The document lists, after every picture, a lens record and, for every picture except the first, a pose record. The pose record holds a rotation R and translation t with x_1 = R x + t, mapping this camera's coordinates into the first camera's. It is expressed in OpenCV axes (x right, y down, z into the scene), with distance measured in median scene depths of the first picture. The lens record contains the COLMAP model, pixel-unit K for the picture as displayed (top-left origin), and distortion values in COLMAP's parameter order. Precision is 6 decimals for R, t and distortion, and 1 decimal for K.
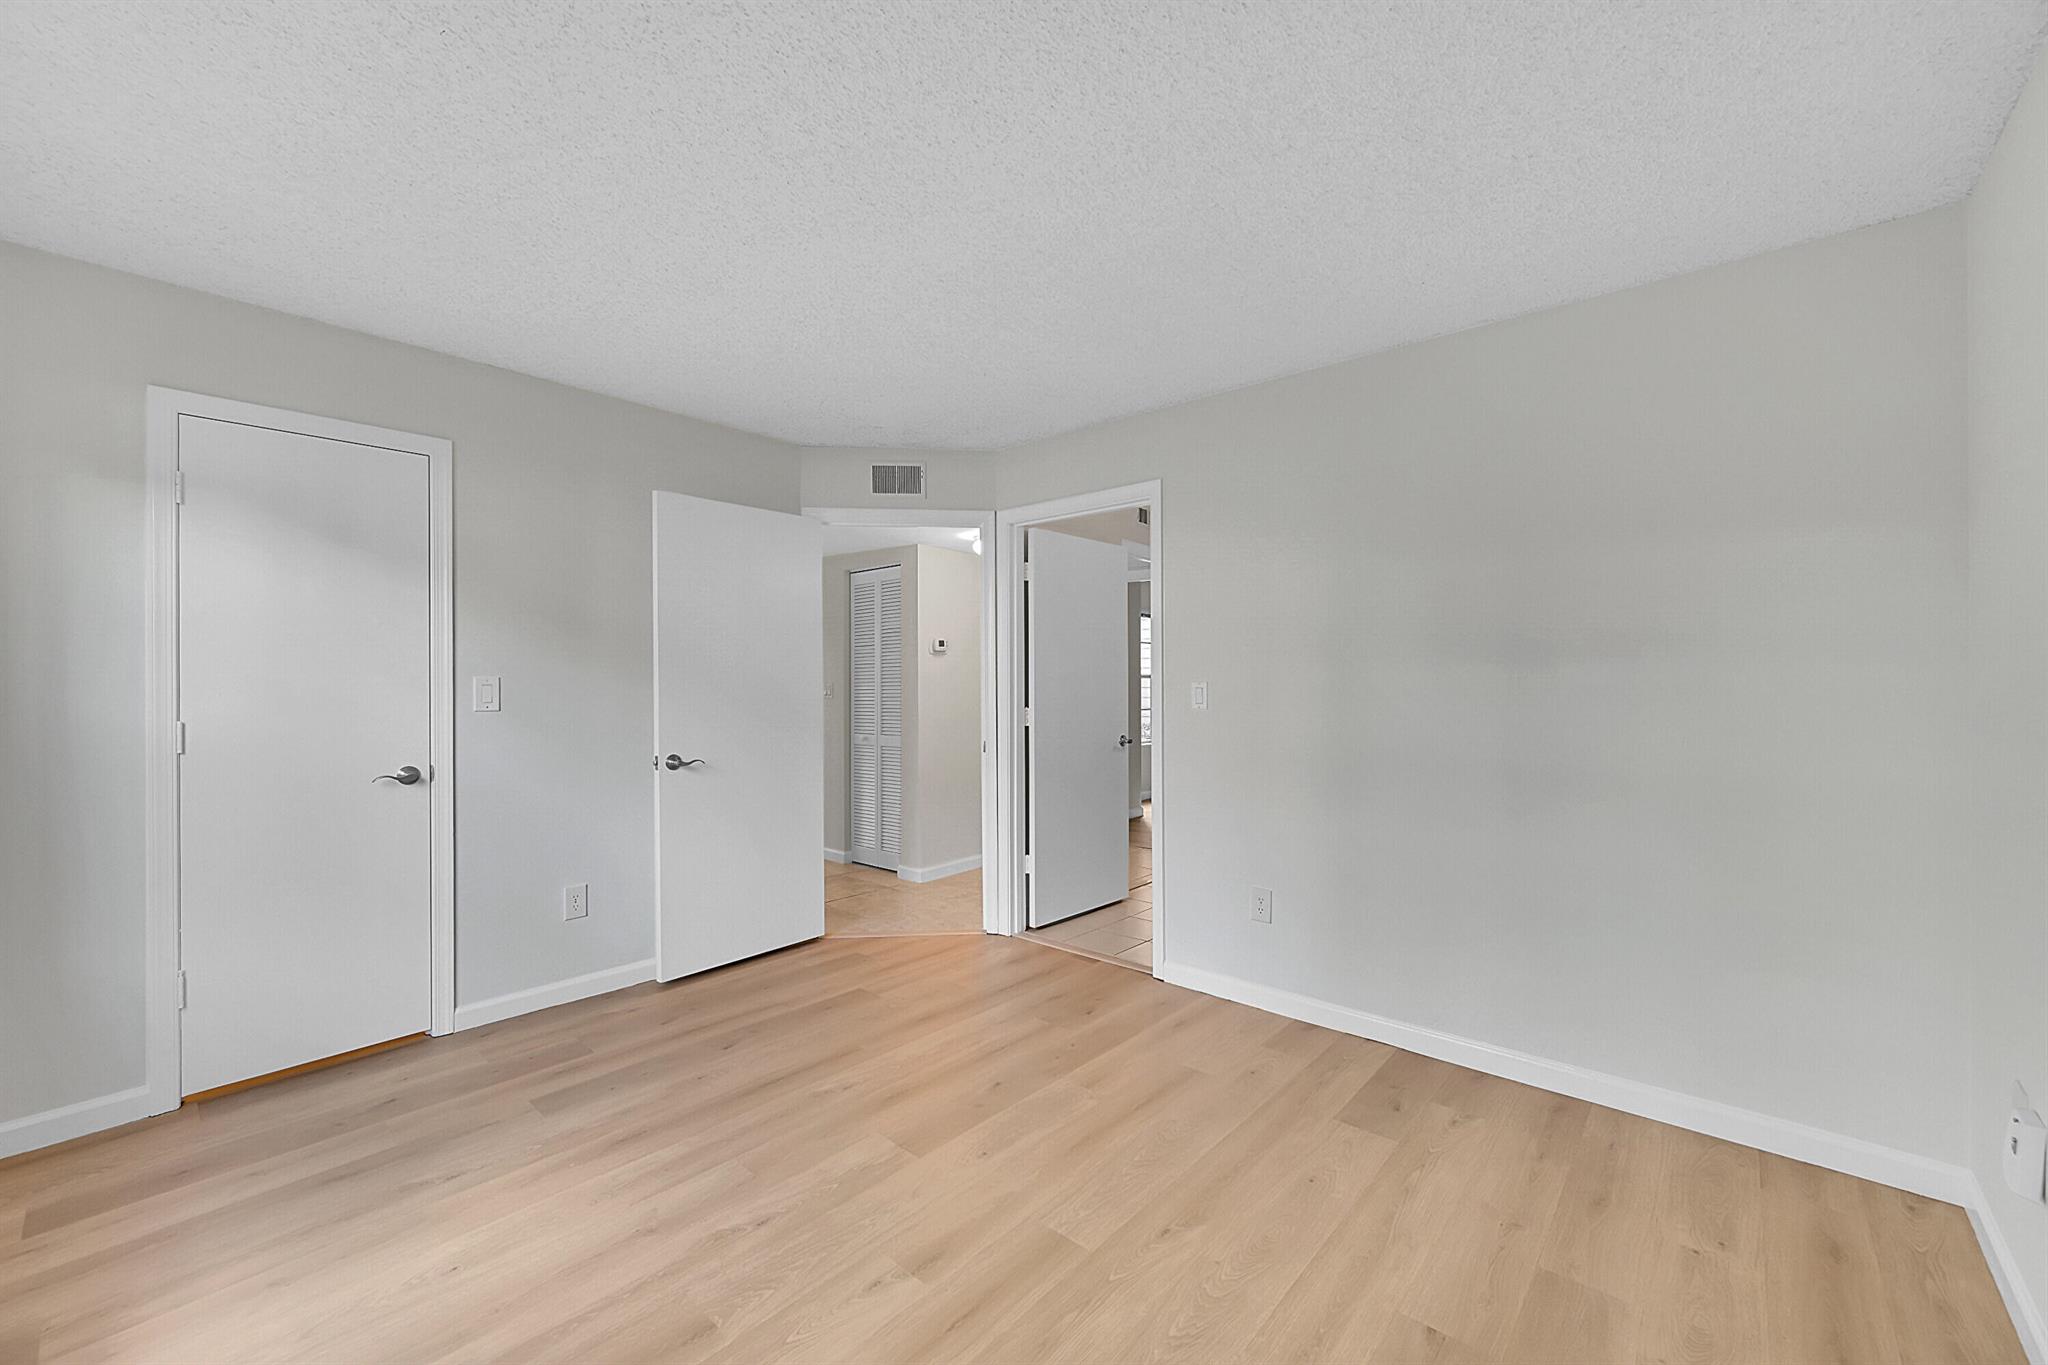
lens RADIAL K [[816.0, 0, 1021.6], [0, 816.0, 680.2], [0, 0, 1]] dist [-0.001701, 0.000532]
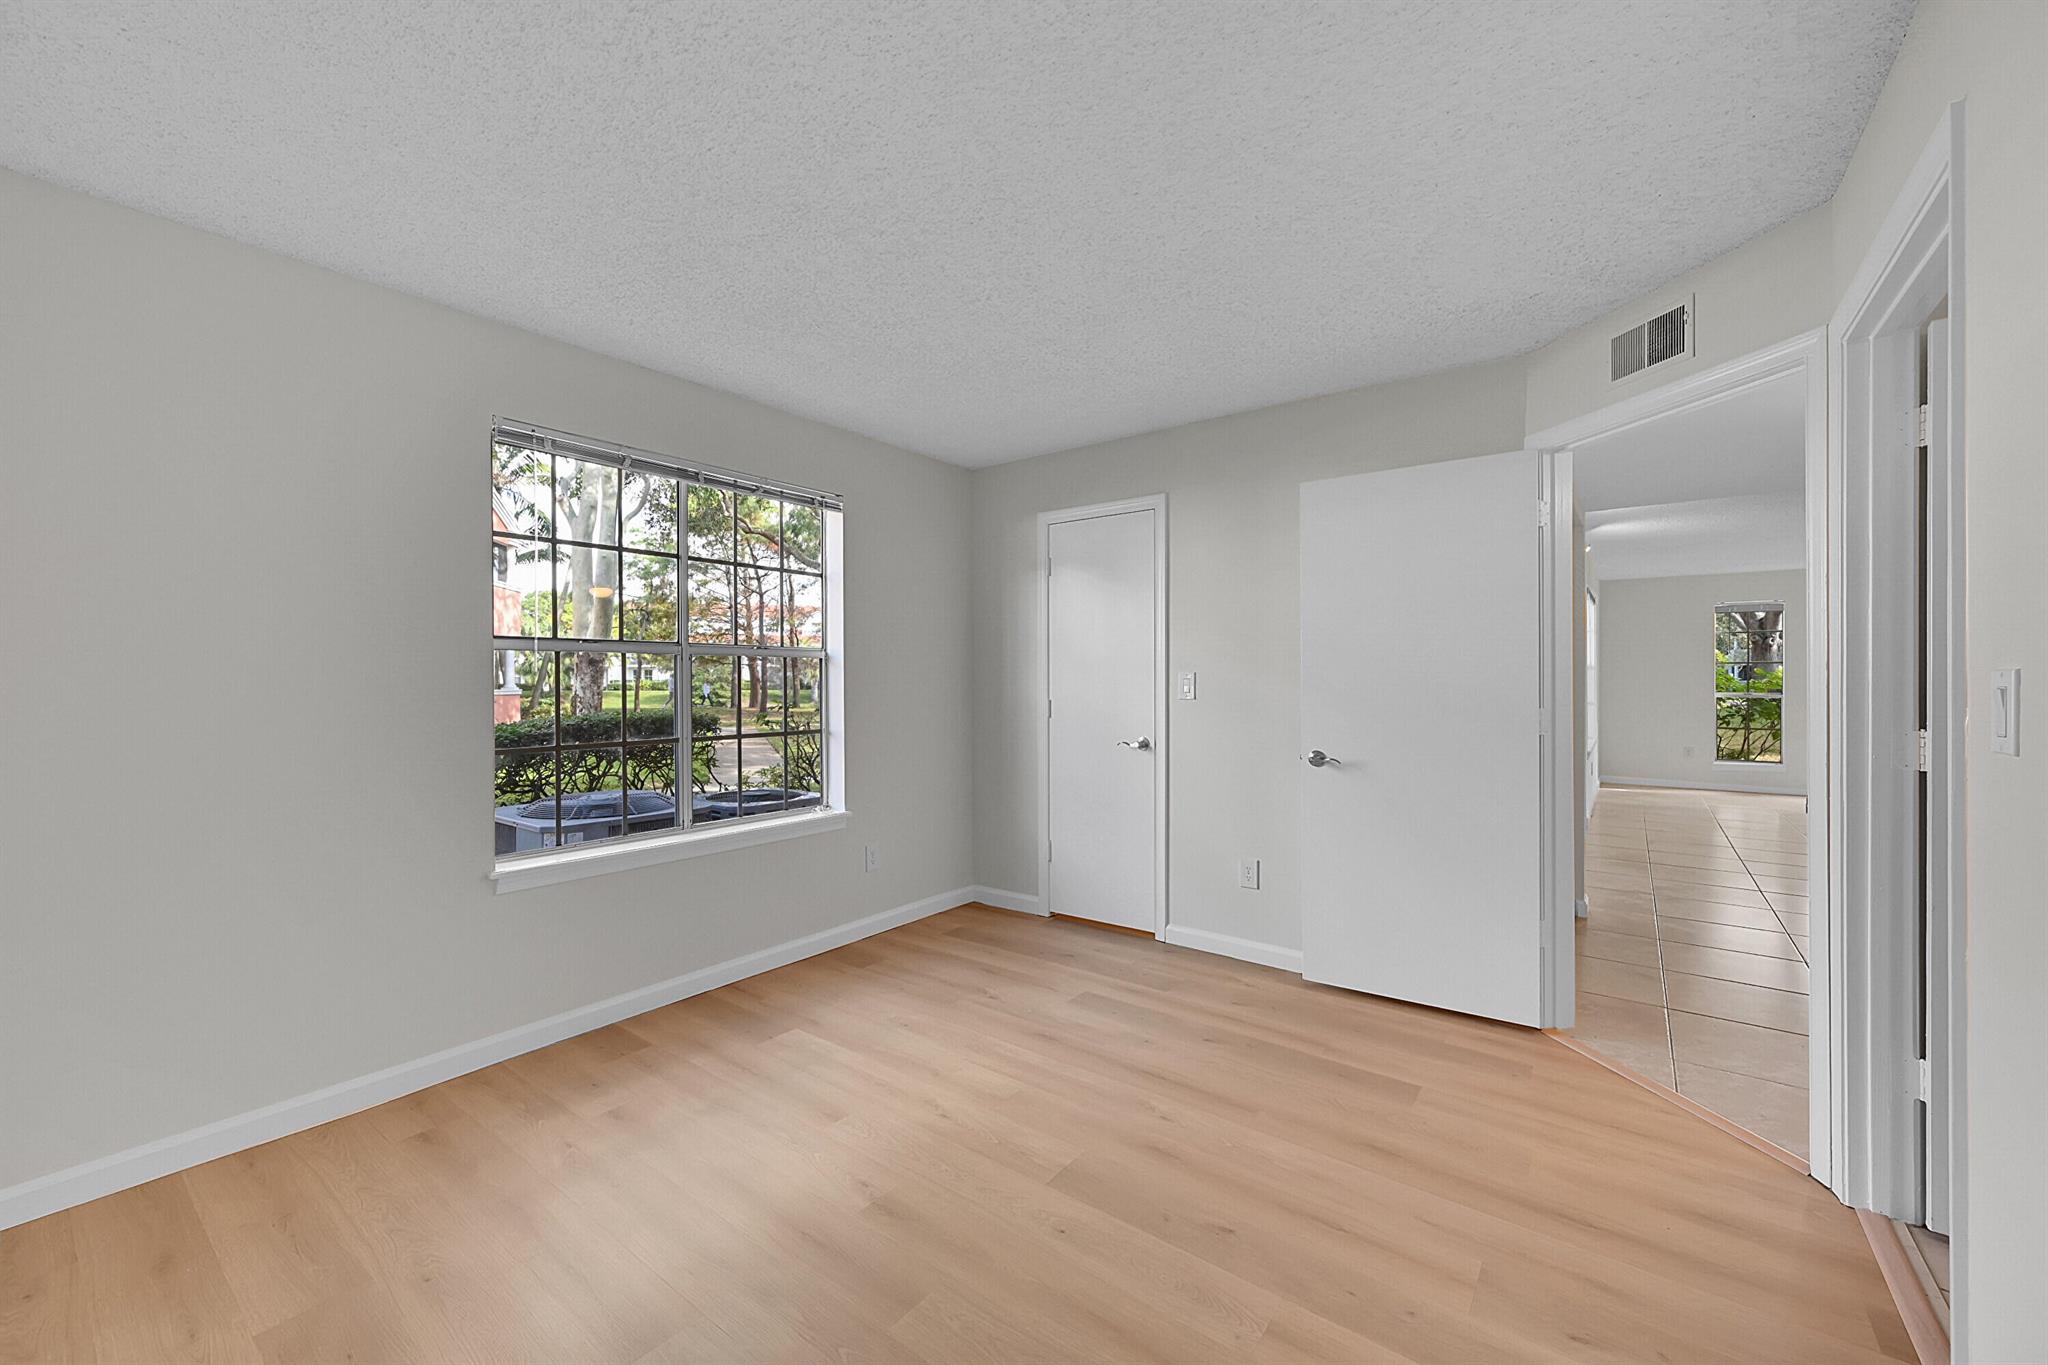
lens RADIAL K [[816.0, 0, 1021.6], [0, 816.0, 680.2], [0, 0, 1]] dist [-0.001701, 0.000532]
pose [[0.061806, 0.003071, -0.998083, 0.607461], [0.005153, 0.999981, 0.003396, 0.002751], [0.998075, -0.005353, 0.061789, 0.692233]]
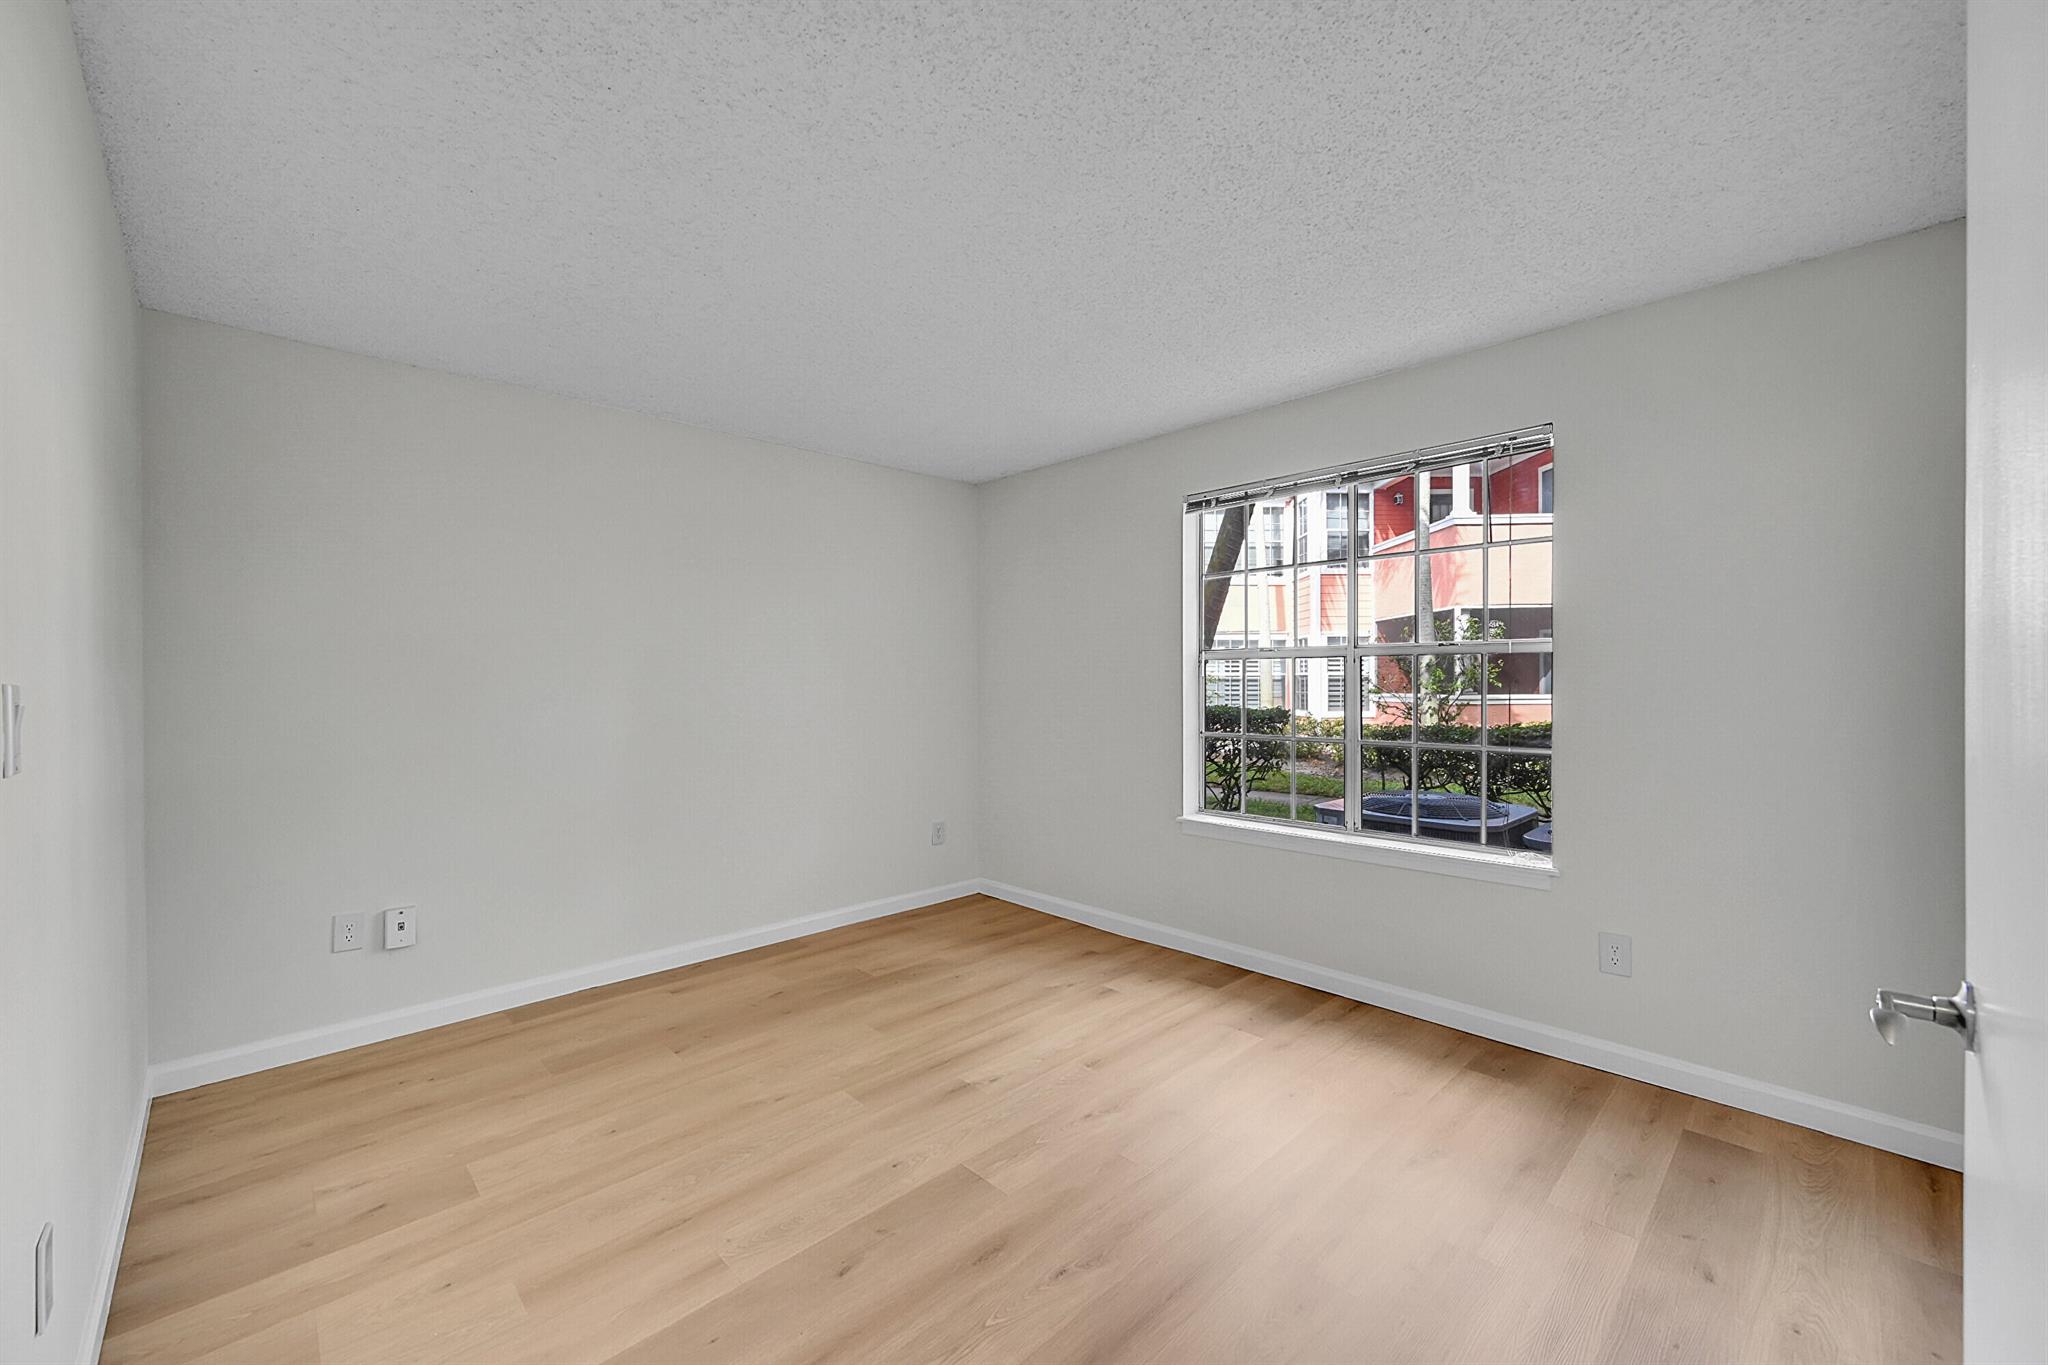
lens RADIAL K [[816.0, 0, 1021.6], [0, 816.0, 680.2], [0, 0, 1]] dist [-0.001701, 0.000532]
pose [[-0.996617, 0.001300, 0.082171, -0.211883], [0.001700, 0.999987, 0.004809, -0.006740], [-0.082164, 0.004932, -0.996607, 1.493177]]
